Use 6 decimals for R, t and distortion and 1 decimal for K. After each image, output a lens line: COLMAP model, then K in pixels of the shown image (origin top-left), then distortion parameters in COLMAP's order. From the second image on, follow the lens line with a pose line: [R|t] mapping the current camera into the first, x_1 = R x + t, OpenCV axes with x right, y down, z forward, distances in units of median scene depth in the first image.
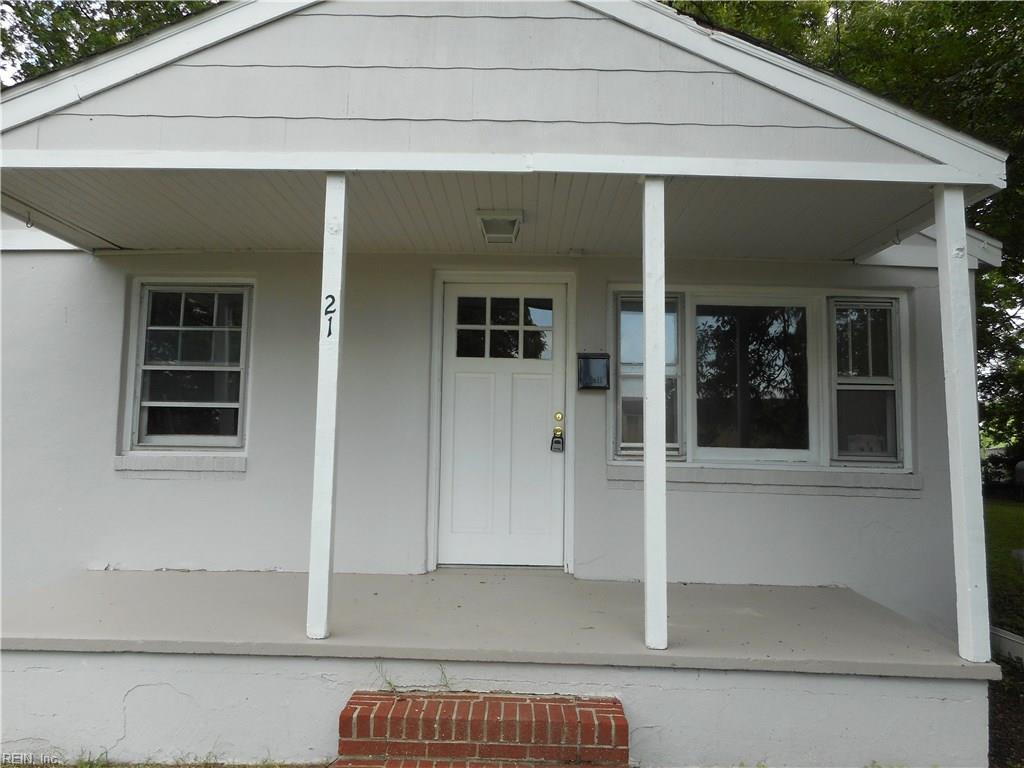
lens RADIAL K [[764.0, 0, 543.0], [0, 764.0, 359.9], [0, 0, 1]] dist [0.038719, 0.006264]
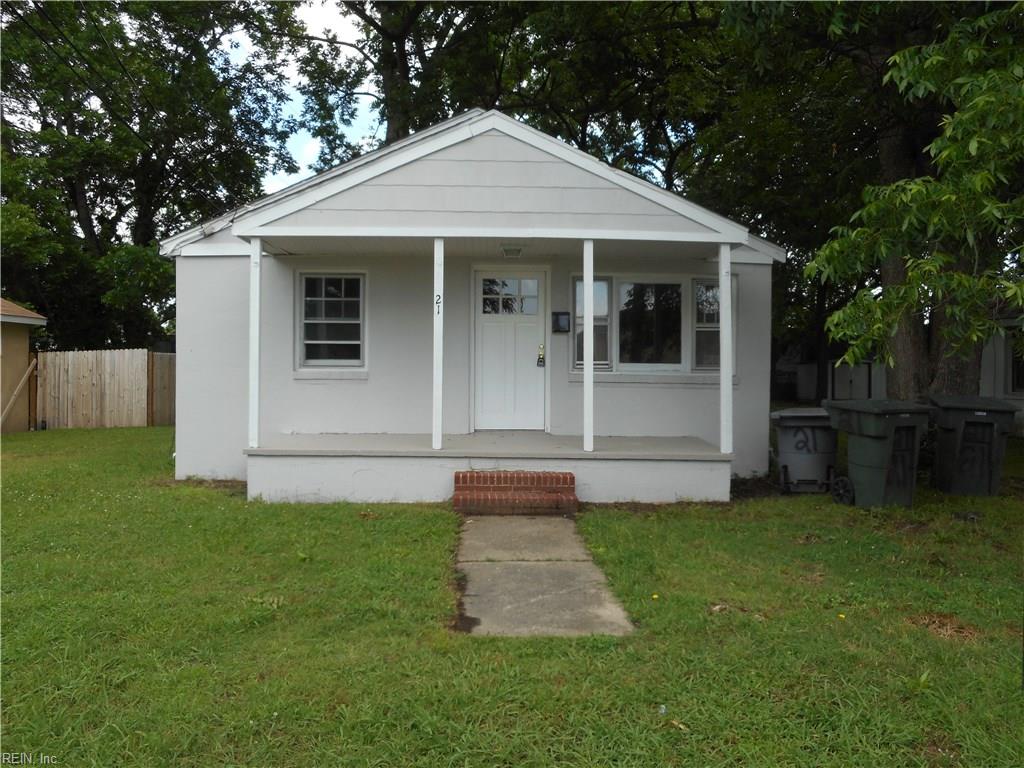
lens RADIAL K [[872.6, 0, 510.6], [0, 872.6, 379.4], [0, 0, 1]] dist [-0.016808, -0.003314]
pose [[0.999924, -0.011870, 0.003223, -0.059864], [0.011362, 0.991775, 0.127486, -0.113308], [-0.004709, -0.127440, 0.991835, -1.041944]]
